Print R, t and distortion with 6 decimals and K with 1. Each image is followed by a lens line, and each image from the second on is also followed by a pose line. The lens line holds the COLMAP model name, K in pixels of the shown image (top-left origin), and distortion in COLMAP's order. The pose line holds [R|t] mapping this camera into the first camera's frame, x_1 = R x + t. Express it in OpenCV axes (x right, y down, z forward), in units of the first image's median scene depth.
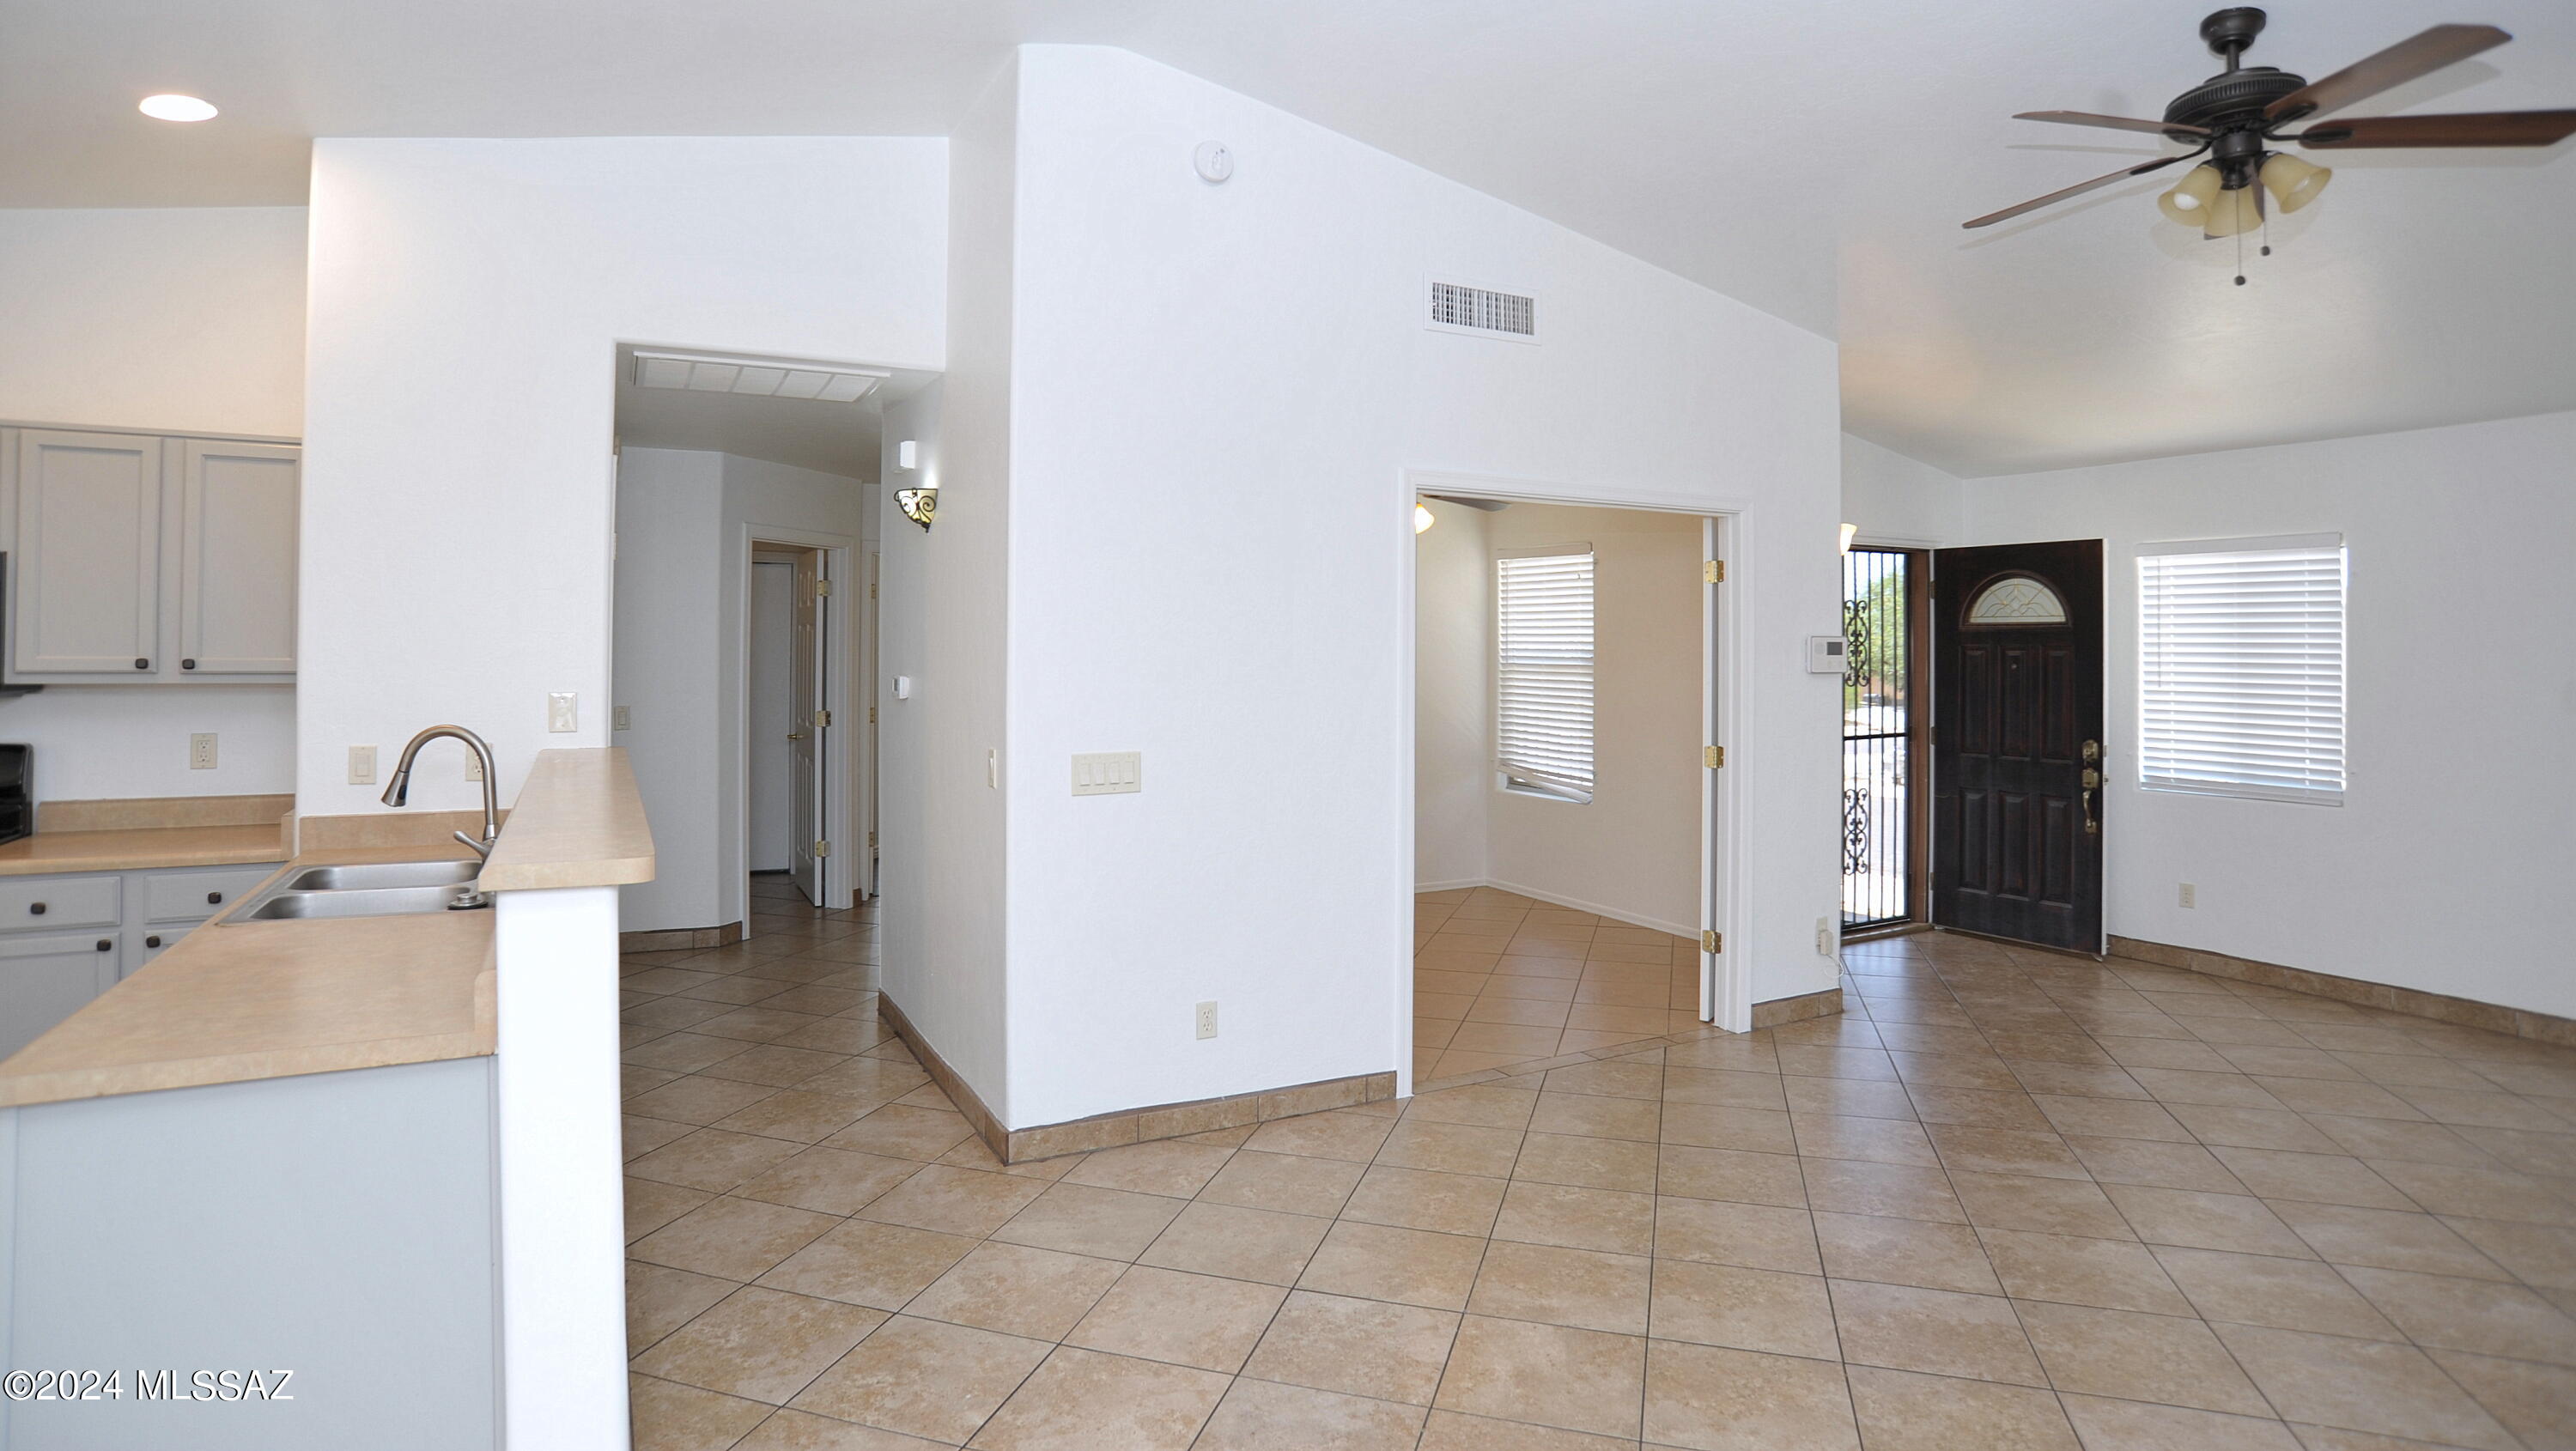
lens RADIAL K [[1346.7, 0, 1275.8], [0, 1346.7, 634.9], [0, 0, 1]] dist [-0.097784, 0.046302]
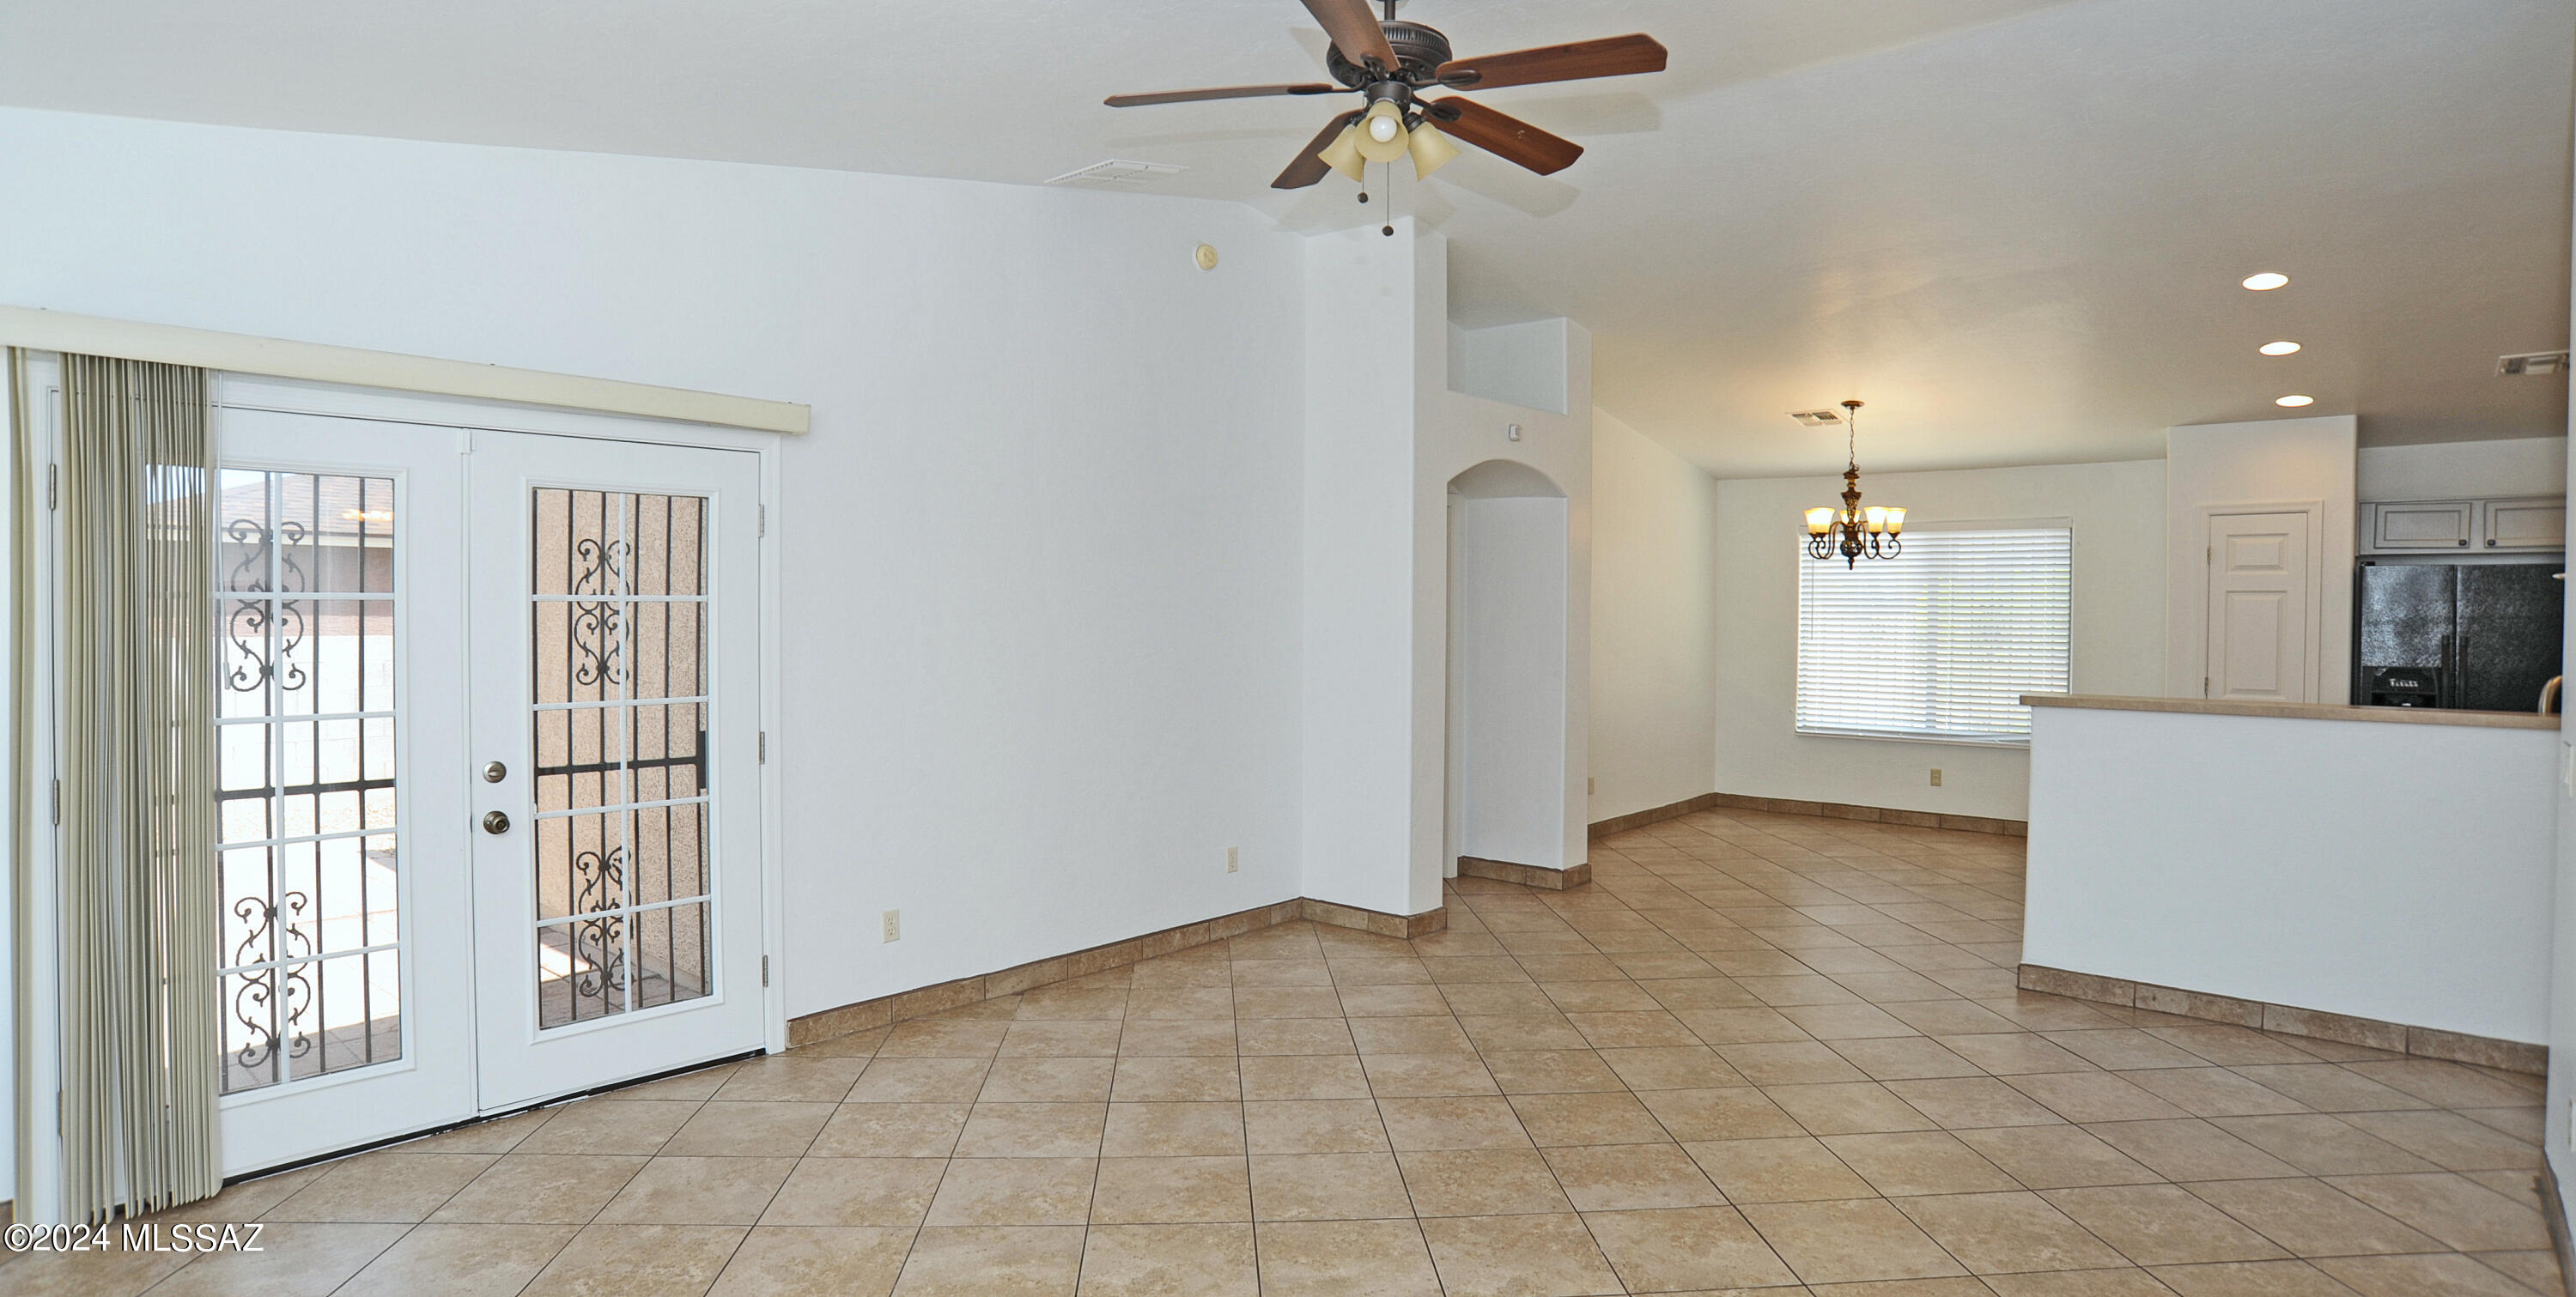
lens RADIAL K [[1329.4, 0, 1283.8], [0, 1329.4, 623.1], [0, 0, 1]] dist [-0.096620, 0.048013]
pose [[-0.935734, -0.006579, -0.352645, 0.662686], [-0.007817, 0.999967, 0.002087, 0.013093], [0.352620, 0.004710, -0.935755, 1.080497]]
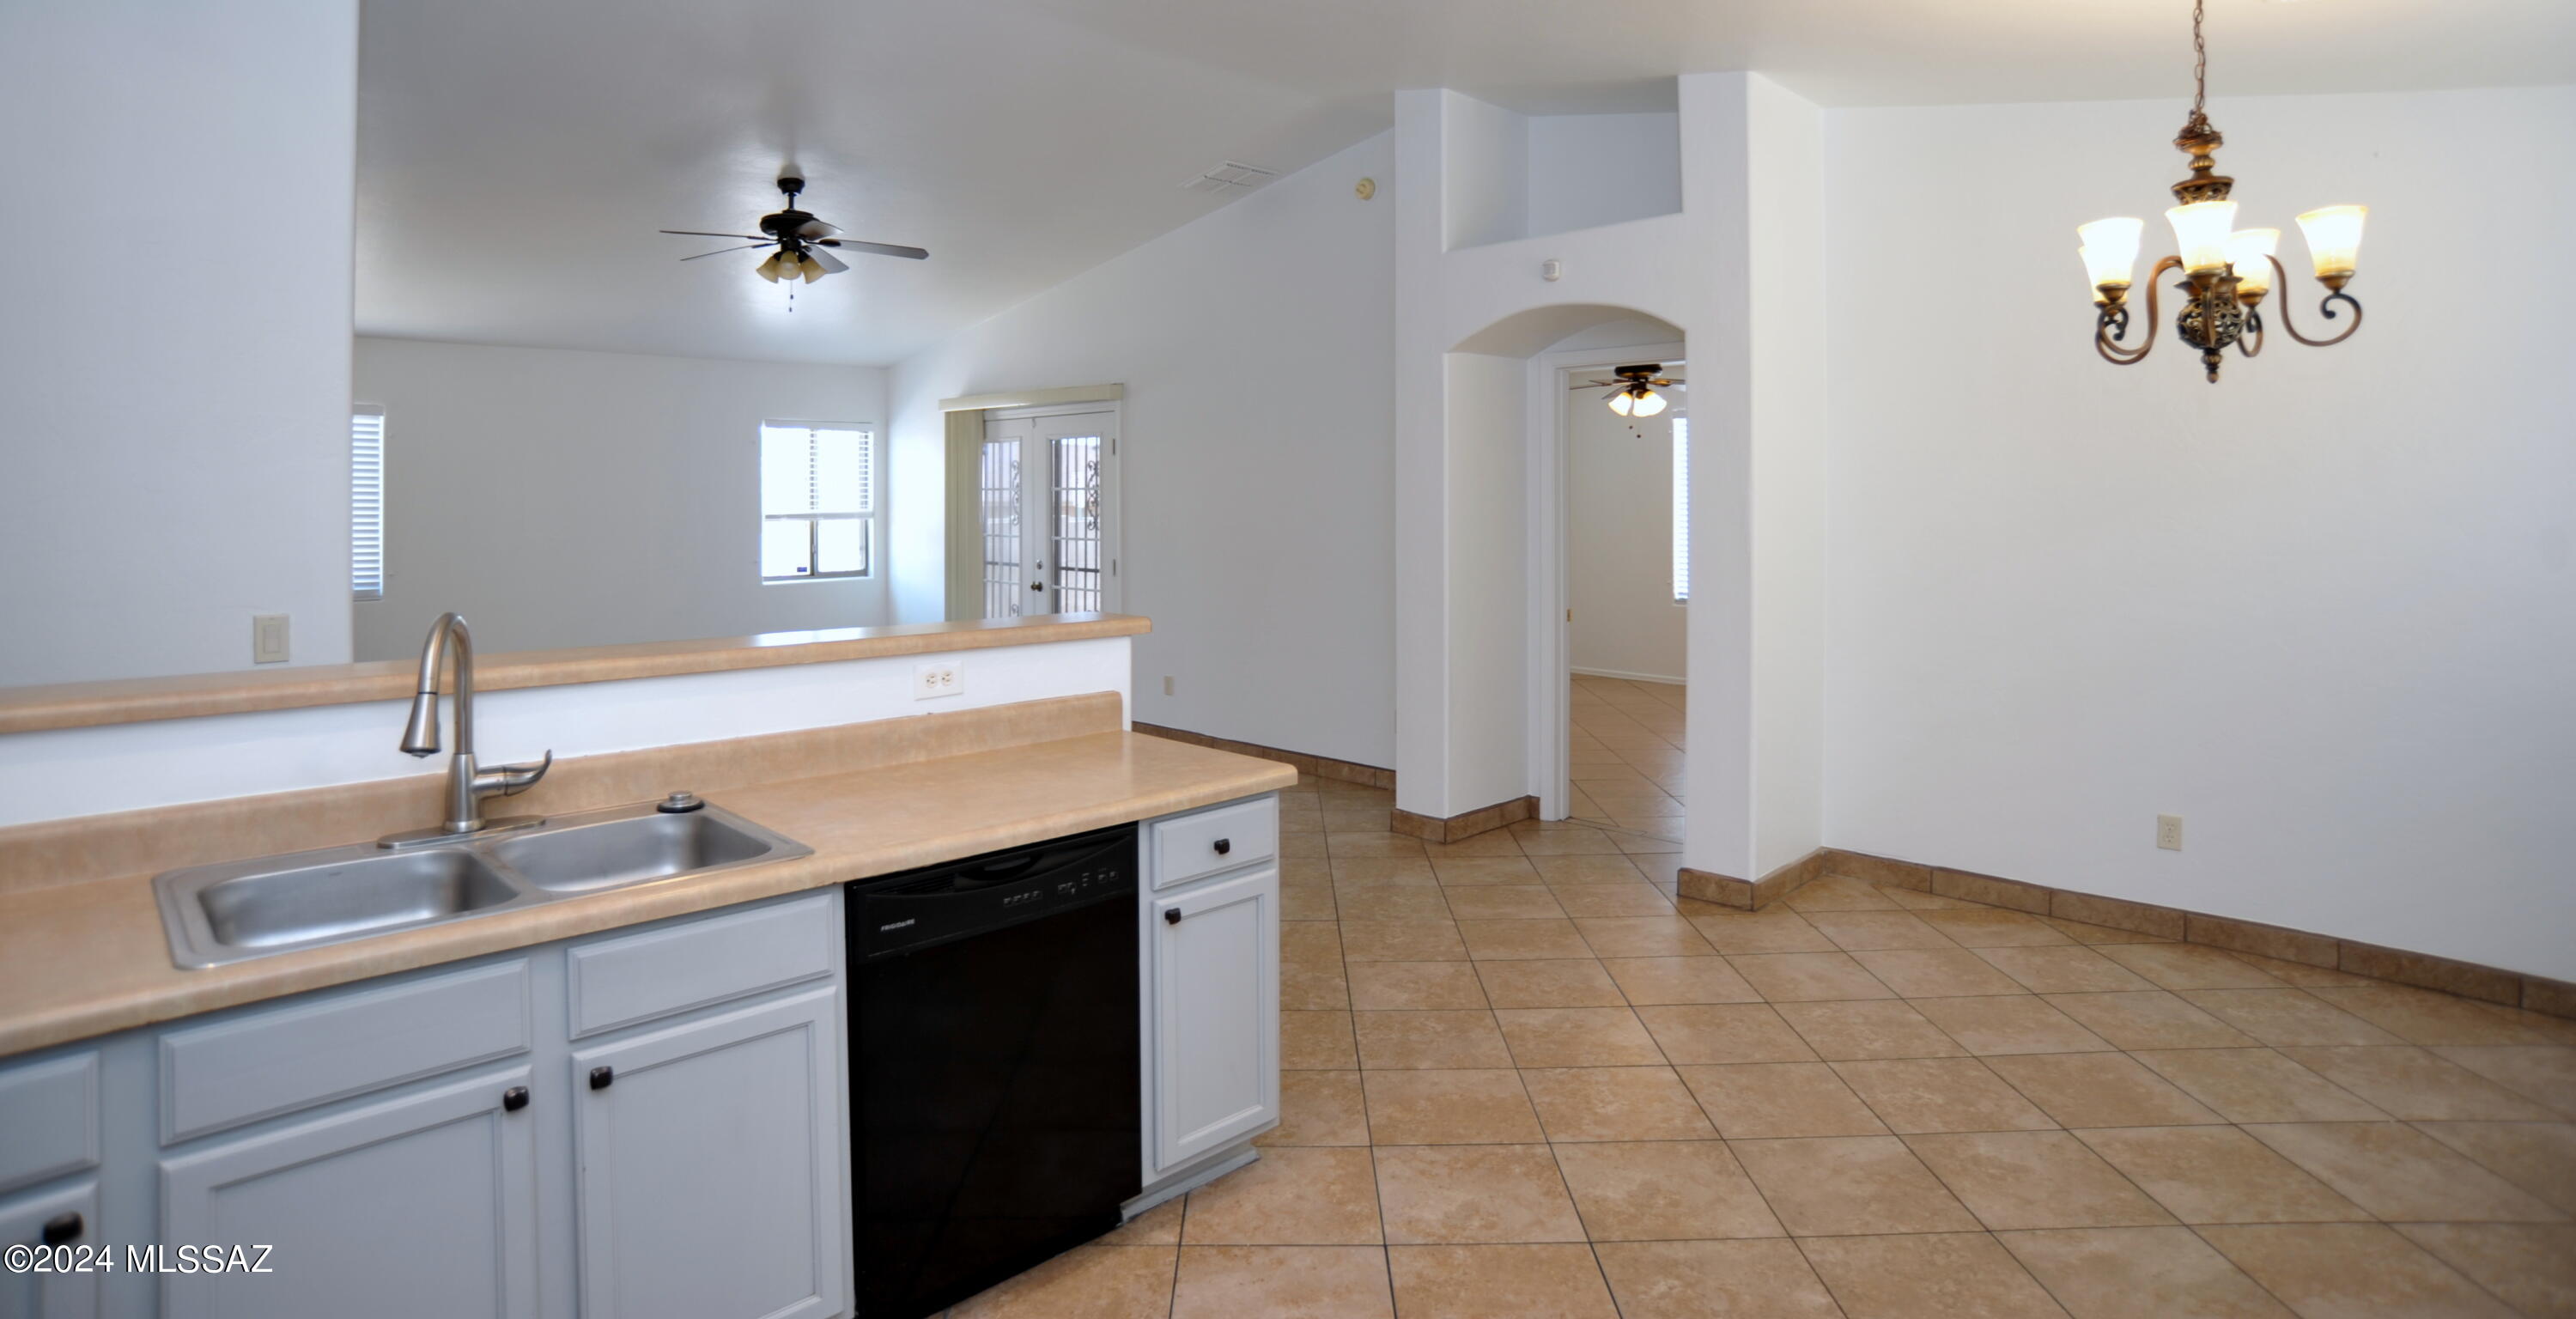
lens RADIAL K [[1322.6, 0, 1278.5], [0, 1322.6, 504.6], [0, 0, 1]] dist [-0.062125, 0.000233]
pose [[-0.293971, -0.013622, 0.955717, -0.831864], [-0.013152, 0.999861, 0.010206, 0.002036], [-0.955724, -0.009569, -0.294110, 0.487504]]
